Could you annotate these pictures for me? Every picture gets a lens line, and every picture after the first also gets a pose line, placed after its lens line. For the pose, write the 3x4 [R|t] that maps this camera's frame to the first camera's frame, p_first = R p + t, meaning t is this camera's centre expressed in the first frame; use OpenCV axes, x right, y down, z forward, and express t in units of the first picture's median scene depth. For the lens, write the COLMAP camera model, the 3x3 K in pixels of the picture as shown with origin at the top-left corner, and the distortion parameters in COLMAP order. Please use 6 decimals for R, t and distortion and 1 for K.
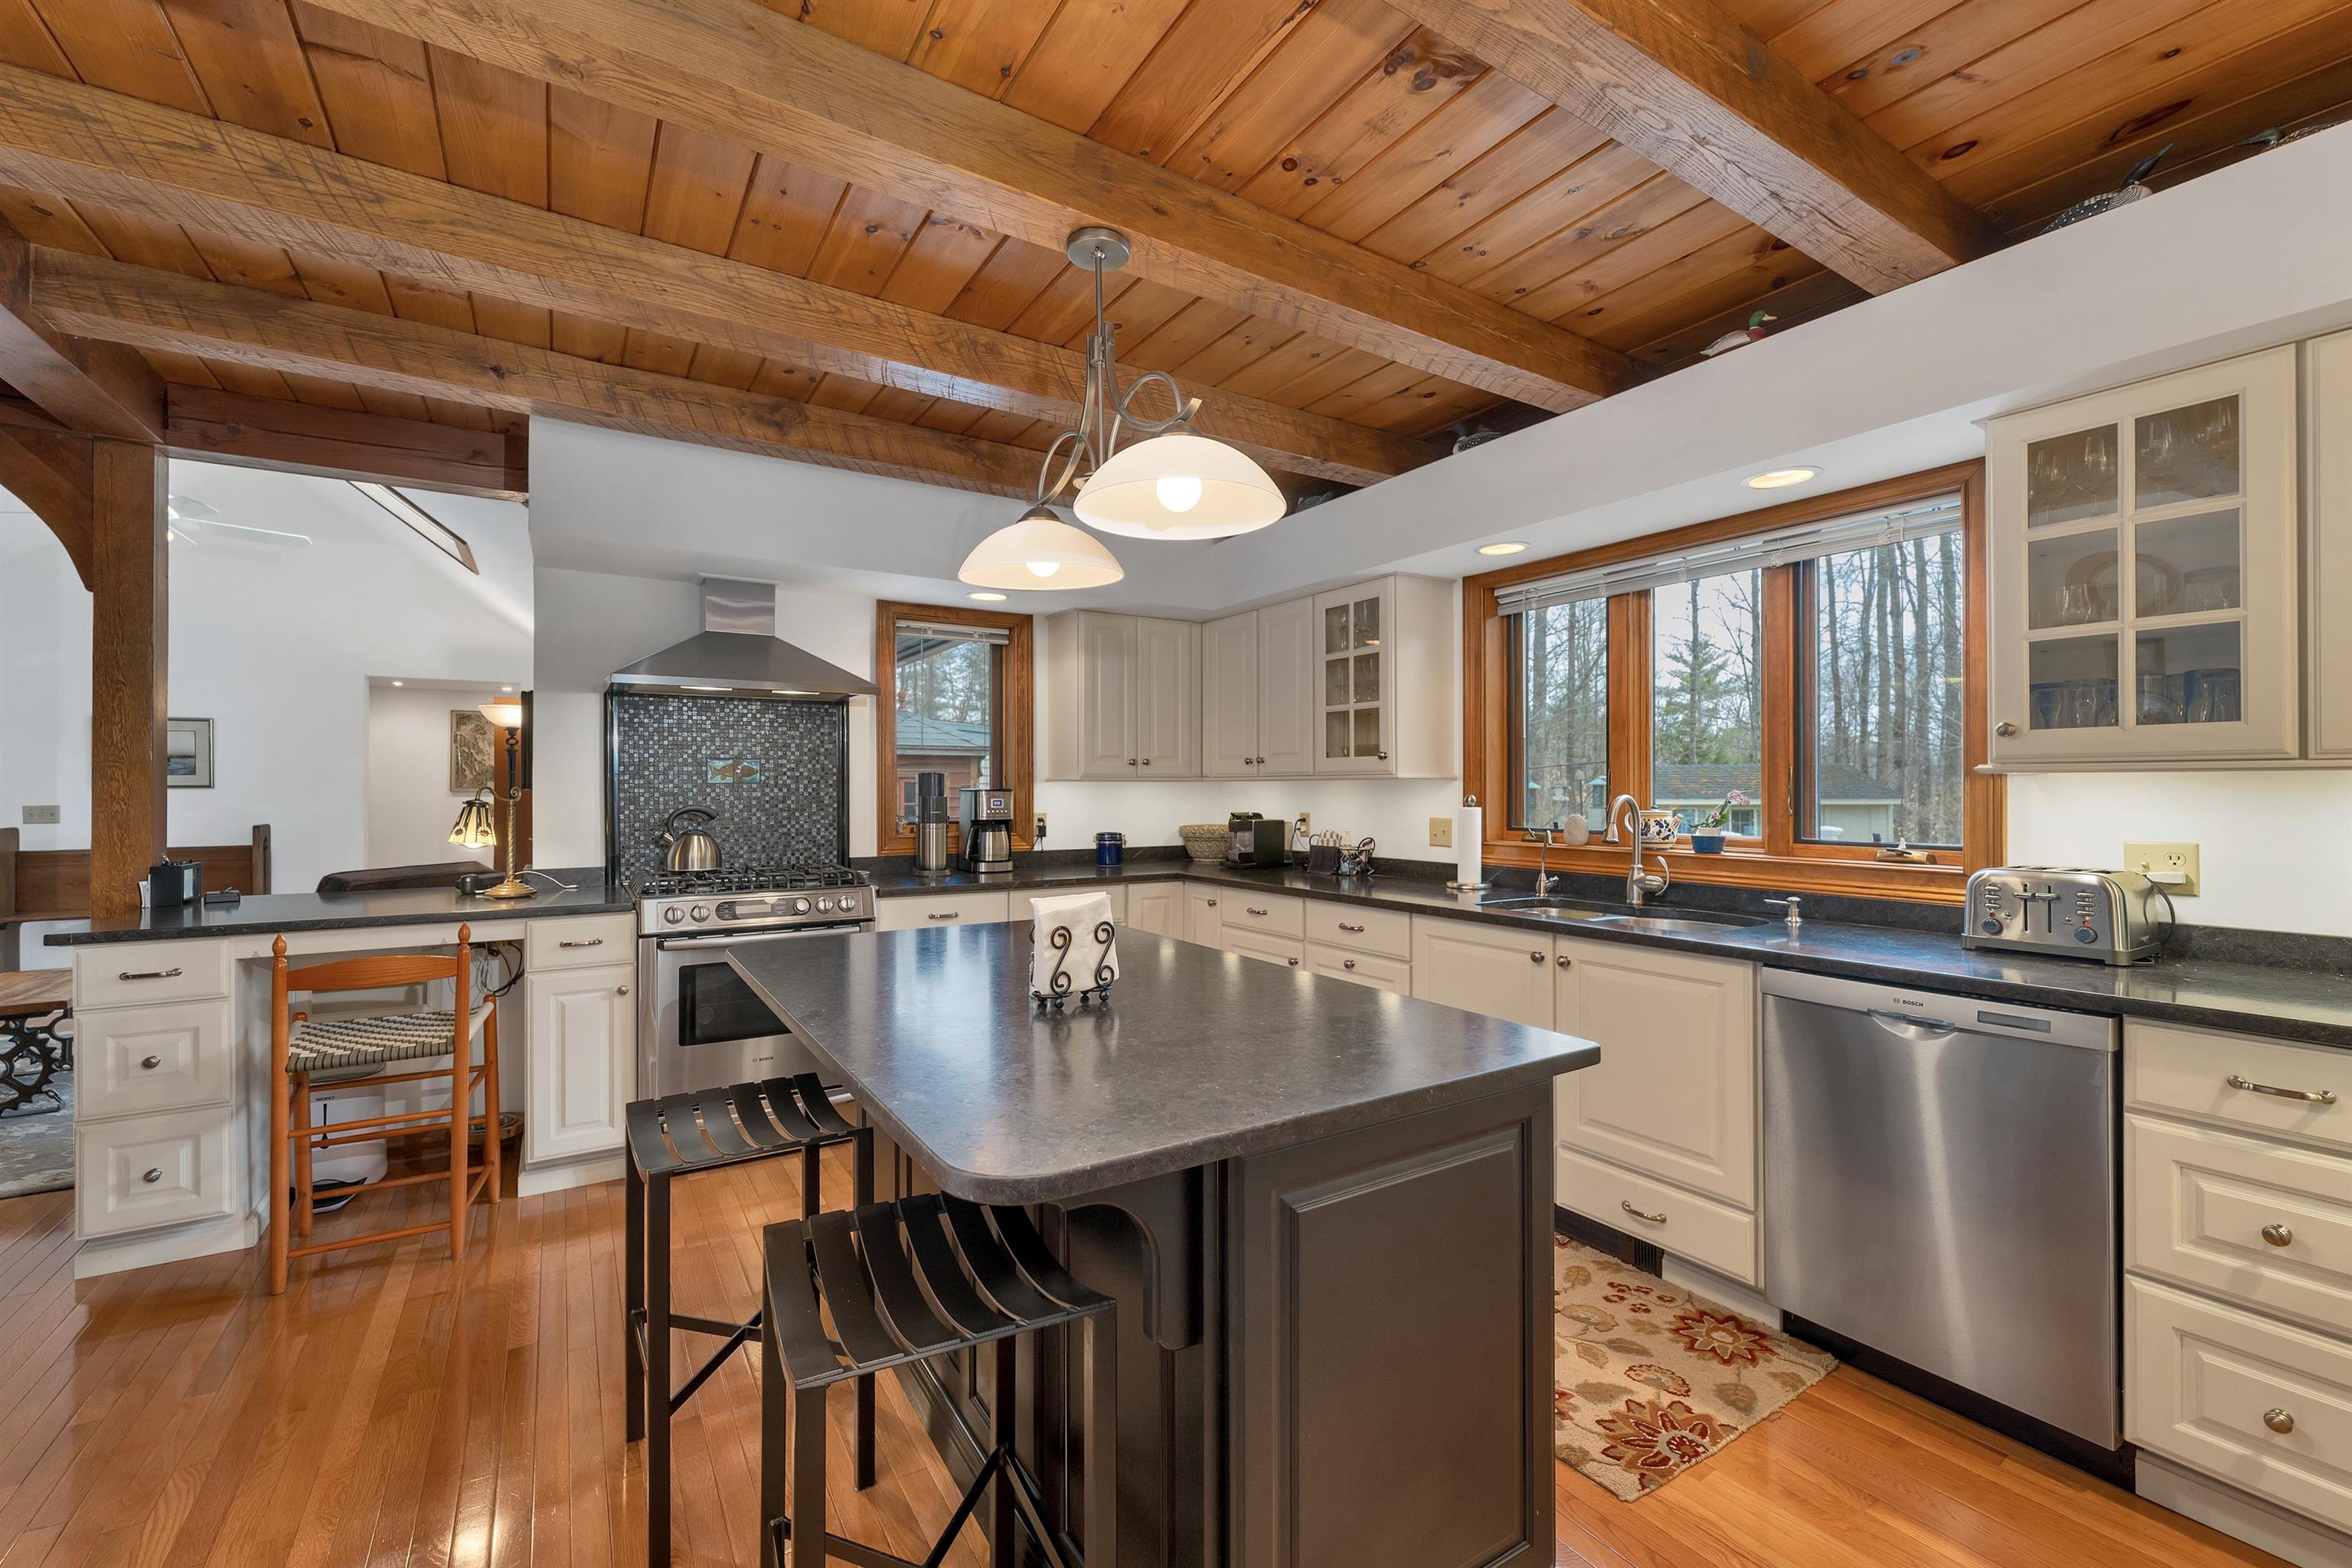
lens RADIAL K [[963.5, 0, 1168.5], [0, 963.5, 780.7], [0, 0, 1]] dist [0.000090, -0.000064]
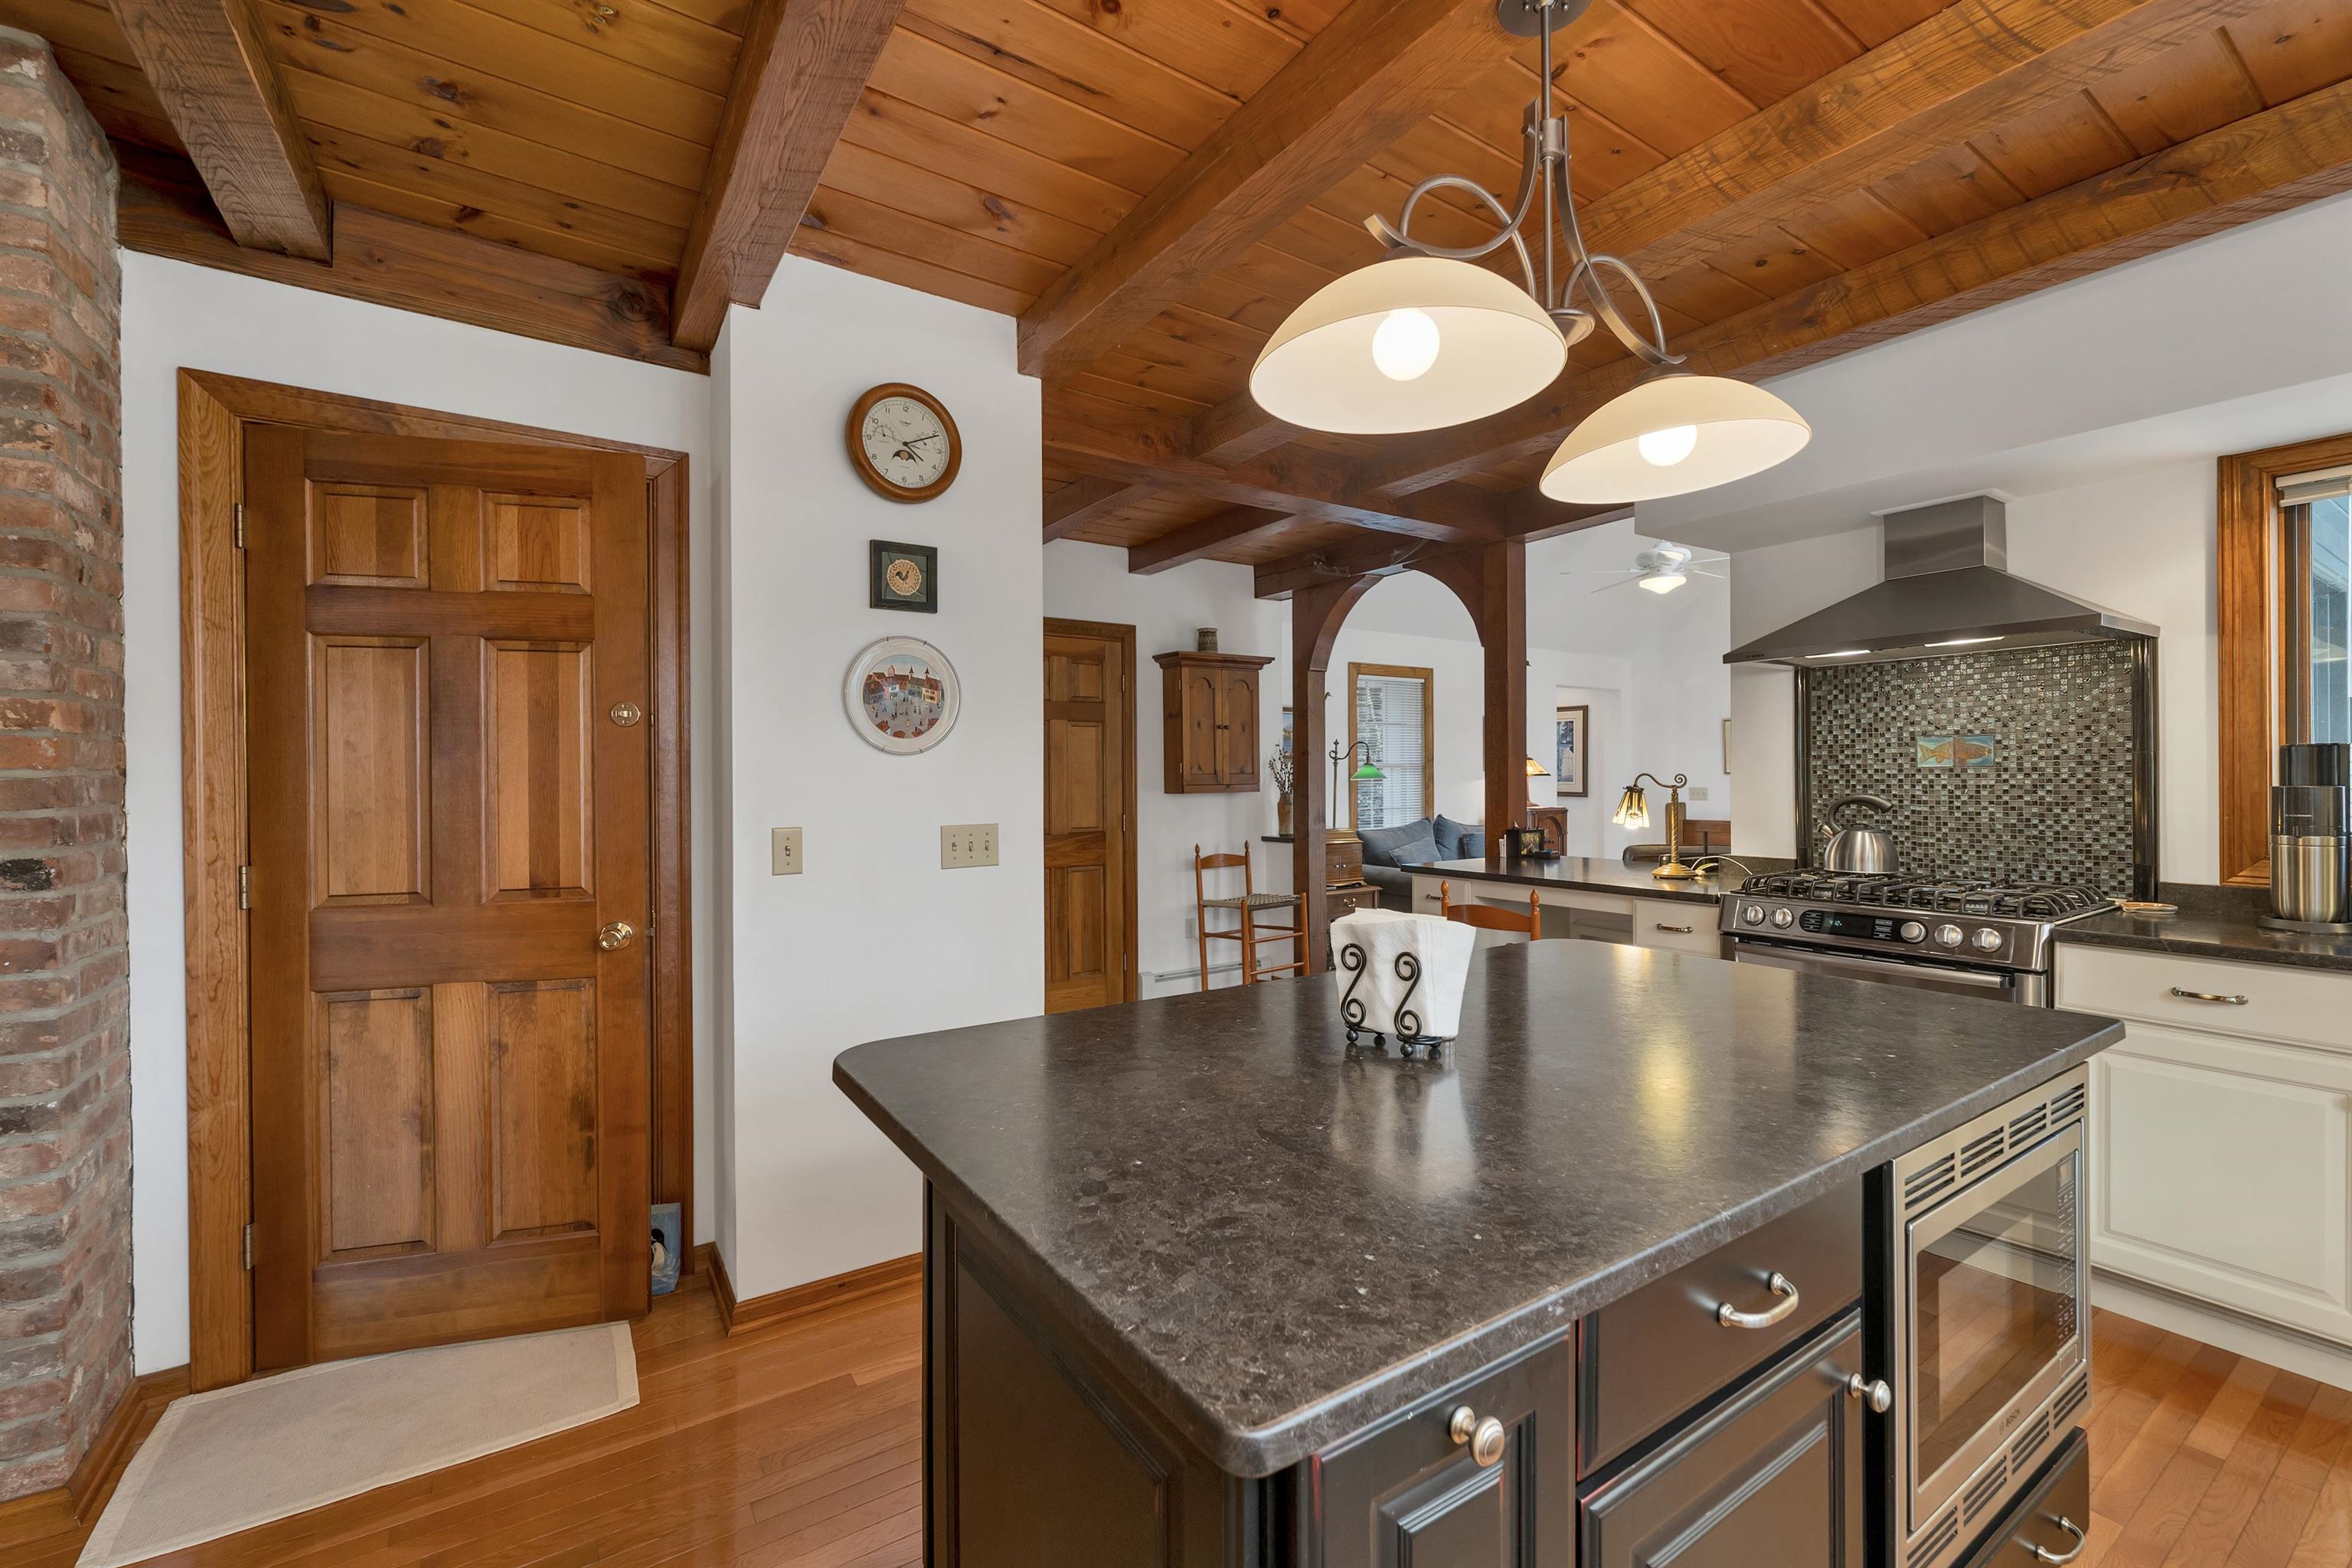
lens RADIAL K [[984.3, 0, 1176.0], [0, 984.3, 784.0], [0, 0, 1]] dist [0.001297, 0.000492]
pose [[0.031590, 0.008135, -0.999468, 0.380560], [0.014008, 0.999865, 0.008581, 0.000892], [0.999403, -0.014272, 0.031472, 0.427321]]
